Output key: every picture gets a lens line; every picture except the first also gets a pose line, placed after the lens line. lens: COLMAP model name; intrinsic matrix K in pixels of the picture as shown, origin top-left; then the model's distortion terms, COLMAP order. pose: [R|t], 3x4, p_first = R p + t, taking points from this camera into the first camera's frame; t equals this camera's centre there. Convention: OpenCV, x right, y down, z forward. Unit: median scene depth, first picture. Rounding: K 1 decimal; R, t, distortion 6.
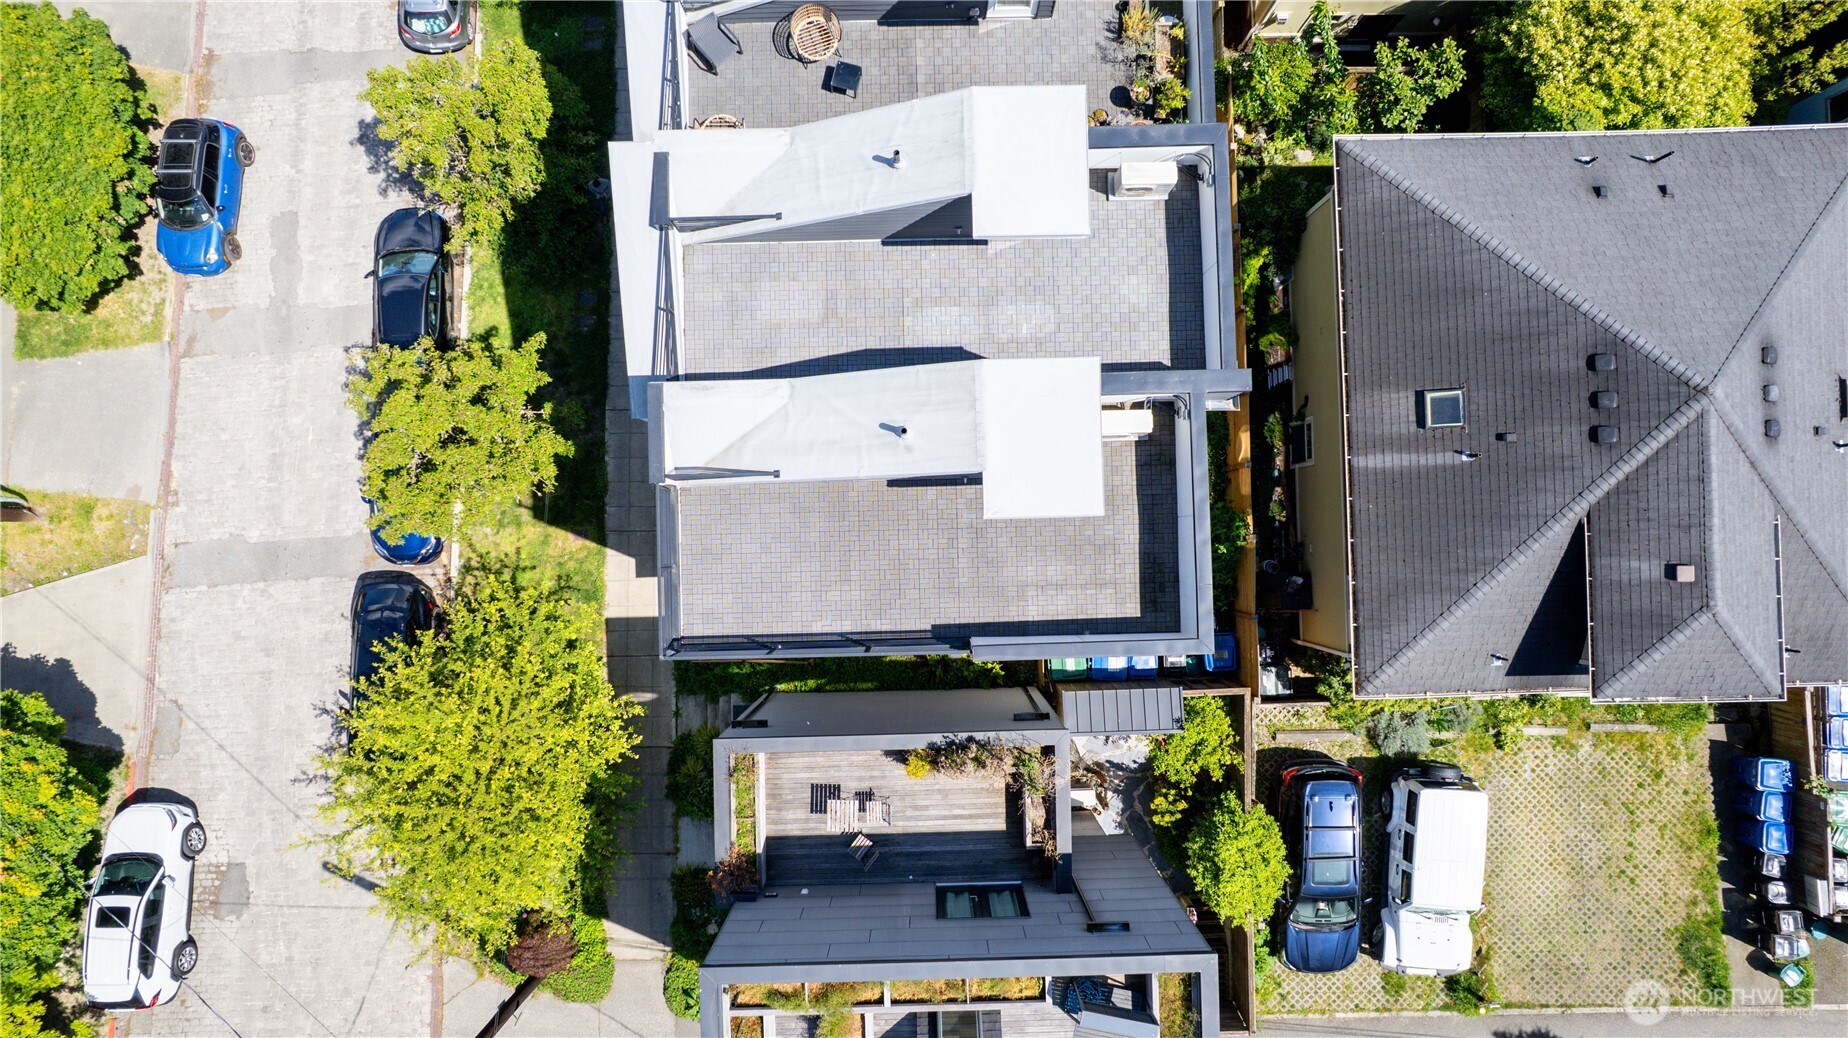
lens RADIAL K [[1177.6, 0, 919.7], [0, 1177.6, 512.6], [0, 0, 1]] dist [-0.070375, 0.064284]
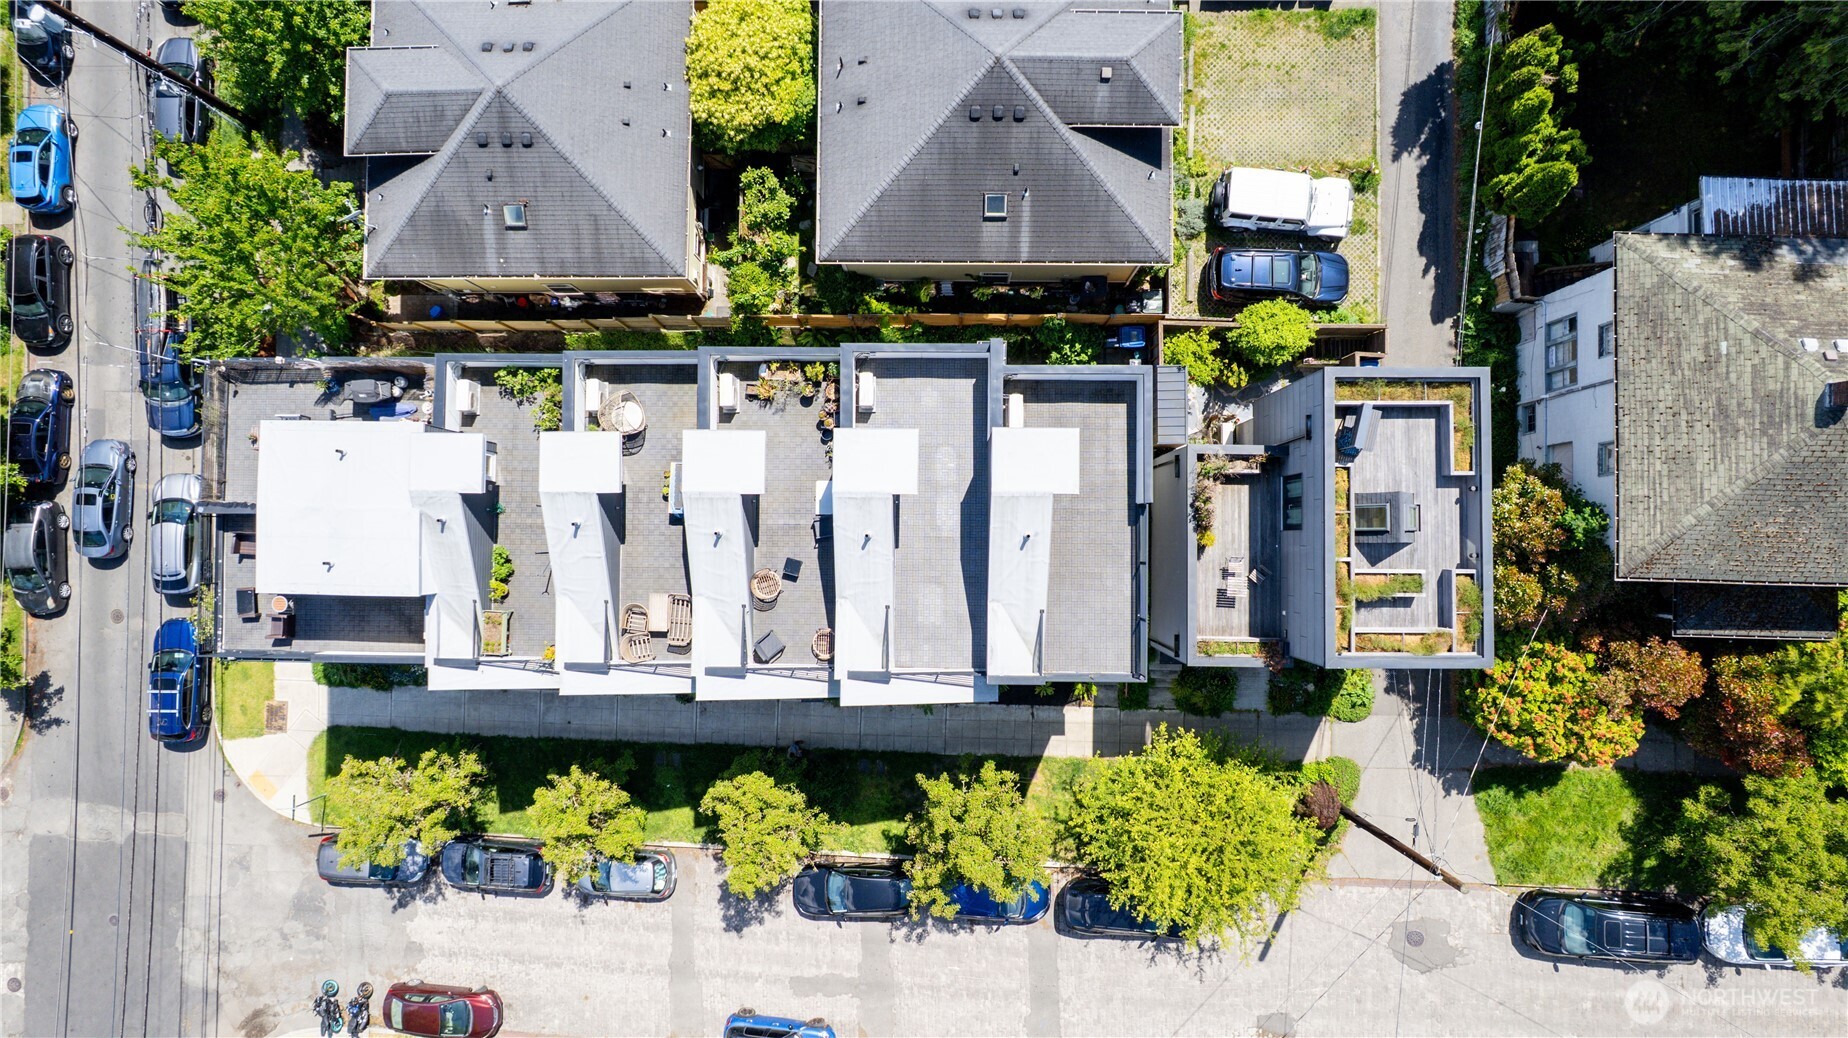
lens RADIAL K [[1177.6, 0, 919.7], [0, 1177.6, 512.6], [0, 0, 1]] dist [-0.070375, 0.064284]
pose [[0.034736, -0.998830, 0.033653, -0.028188], [0.999392, 0.034619, -0.004047, -0.145967], [0.002878, 0.033773, 0.999425, -0.513150]]
